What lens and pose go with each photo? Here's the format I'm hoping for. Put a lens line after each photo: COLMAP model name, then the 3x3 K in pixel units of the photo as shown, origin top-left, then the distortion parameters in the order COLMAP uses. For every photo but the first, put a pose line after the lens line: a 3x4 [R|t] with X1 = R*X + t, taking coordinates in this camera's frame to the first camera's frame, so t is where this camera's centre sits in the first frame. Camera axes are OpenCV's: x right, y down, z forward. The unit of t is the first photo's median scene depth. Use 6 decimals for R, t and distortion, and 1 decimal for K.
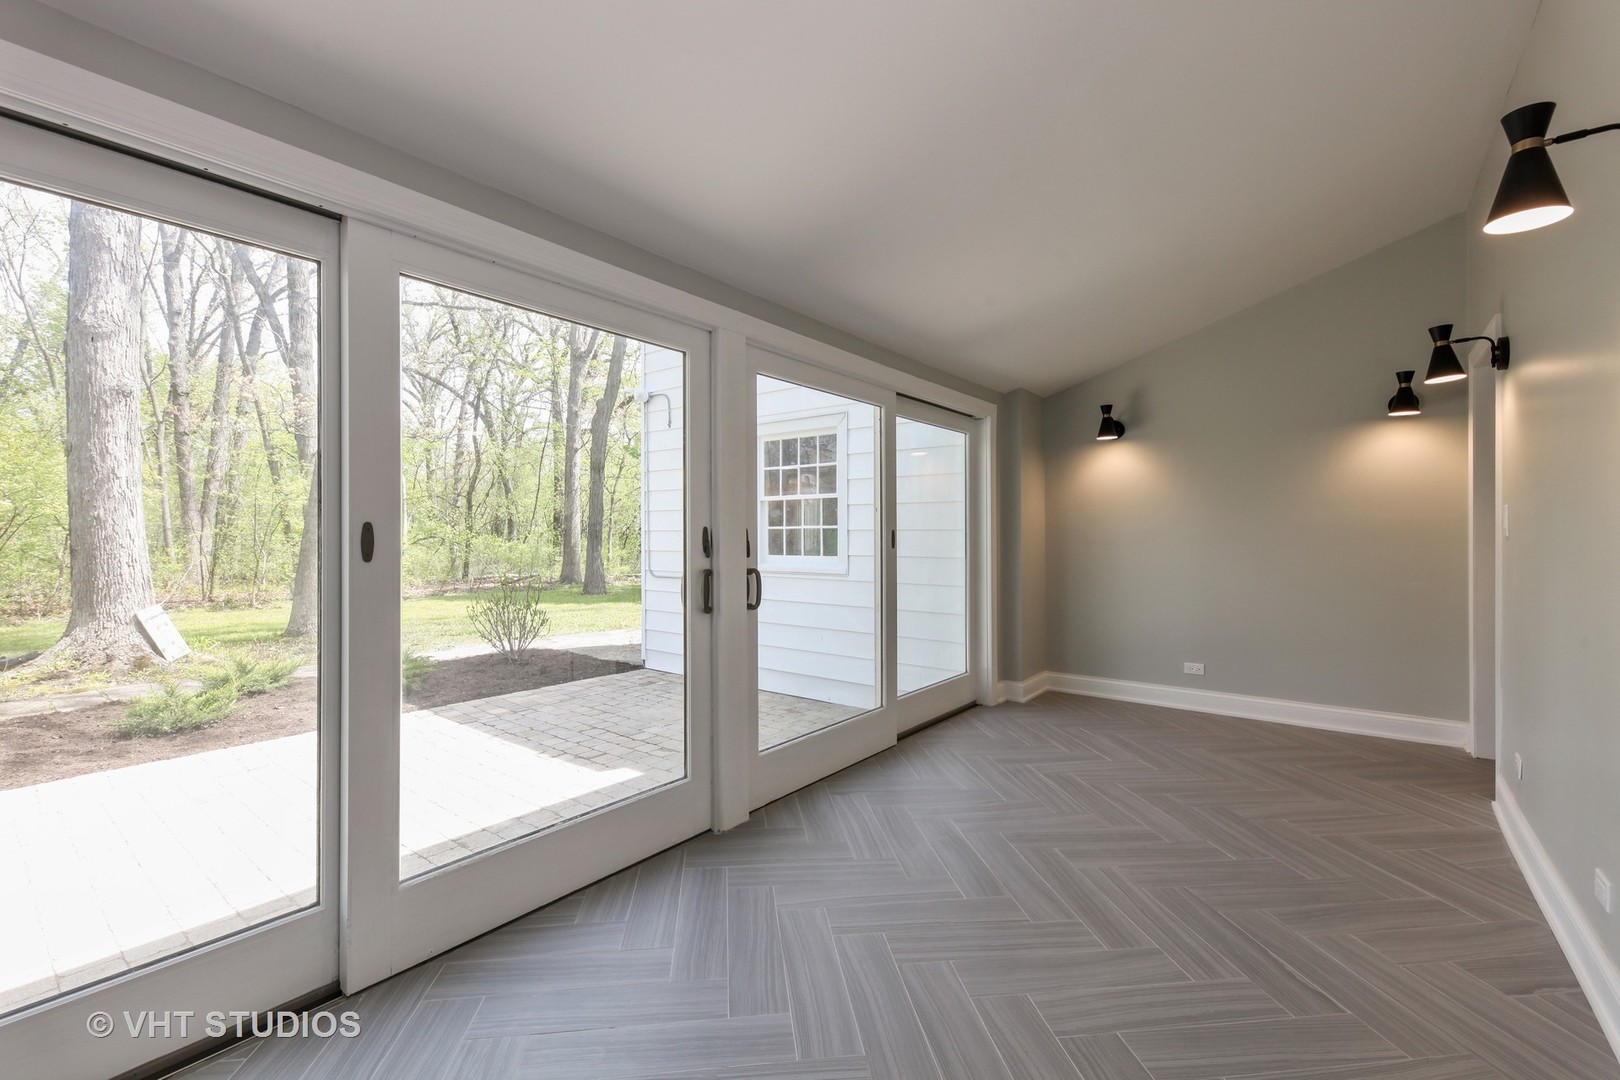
lens RADIAL K [[682.9, 0, 803.2], [0, 682.9, 536.8], [0, 0, 1]] dist [0.000852, -0.000158]
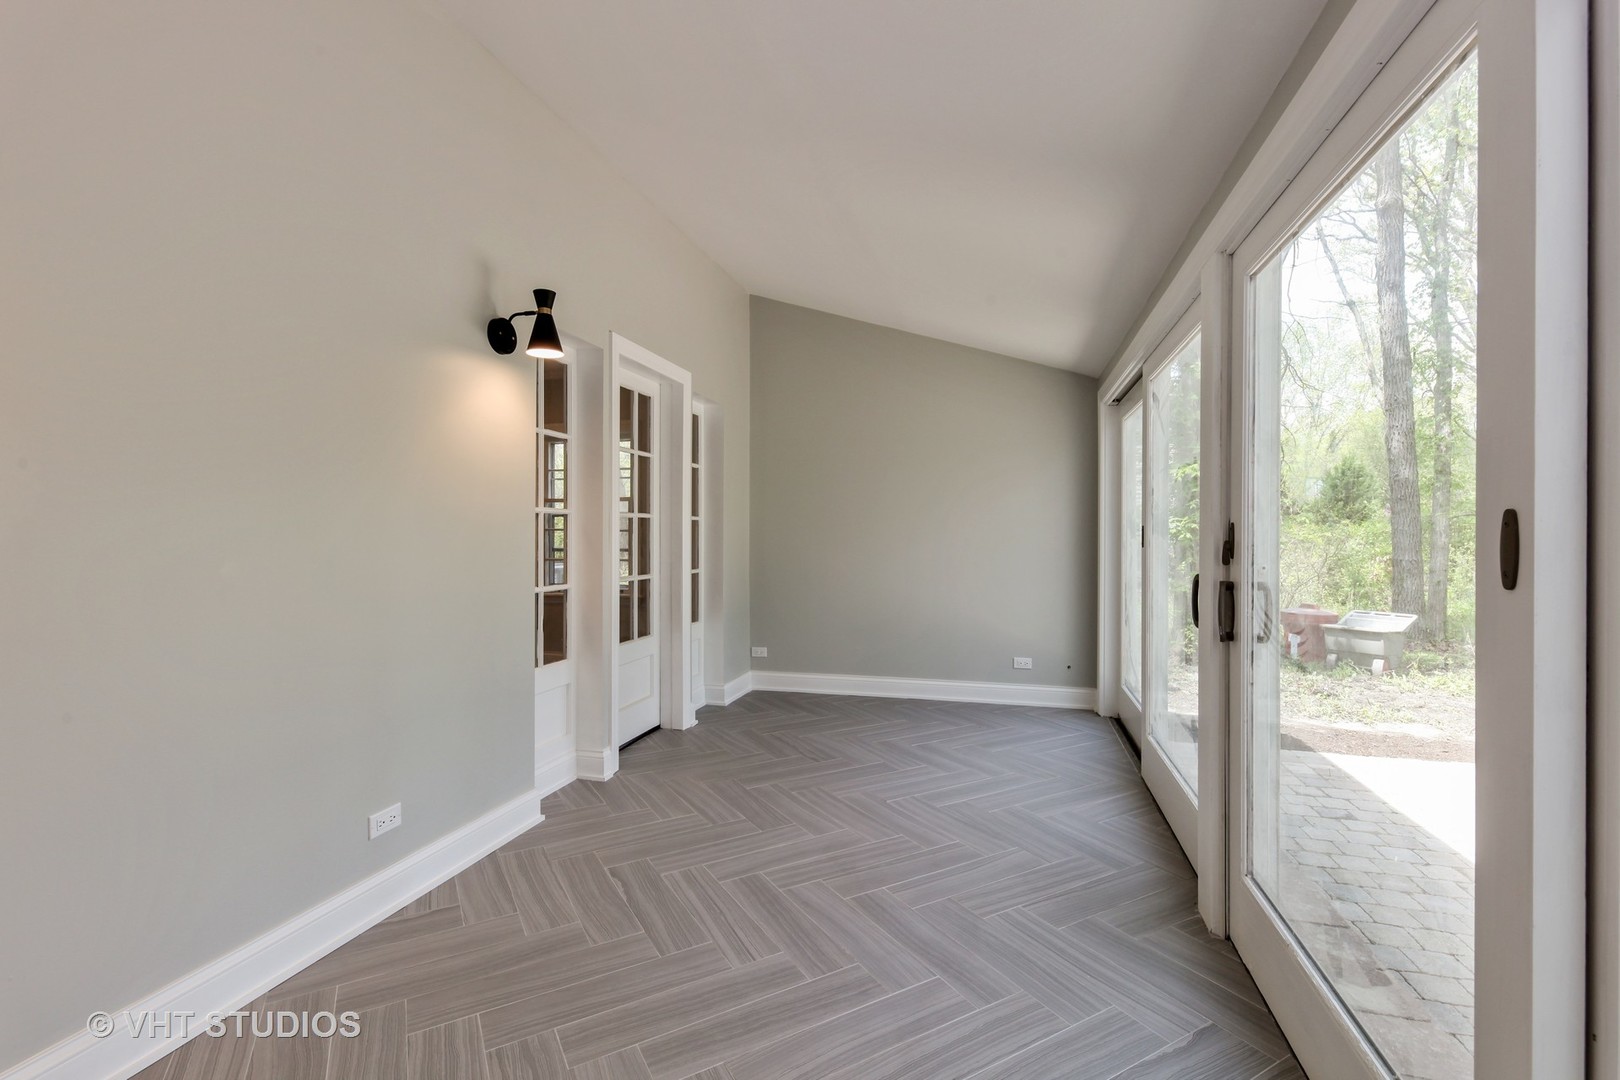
lens RADIAL K [[714.6, 0, 806.3], [0, 714.6, 537.9], [0, 0, 1]] dist [0.009105, -0.000732]
pose [[-0.919796, -0.001140, -0.392394, 0.855256], [-0.003351, 0.999982, 0.004949, -0.000906], [0.392381, 0.005867, -0.919784, 2.161451]]
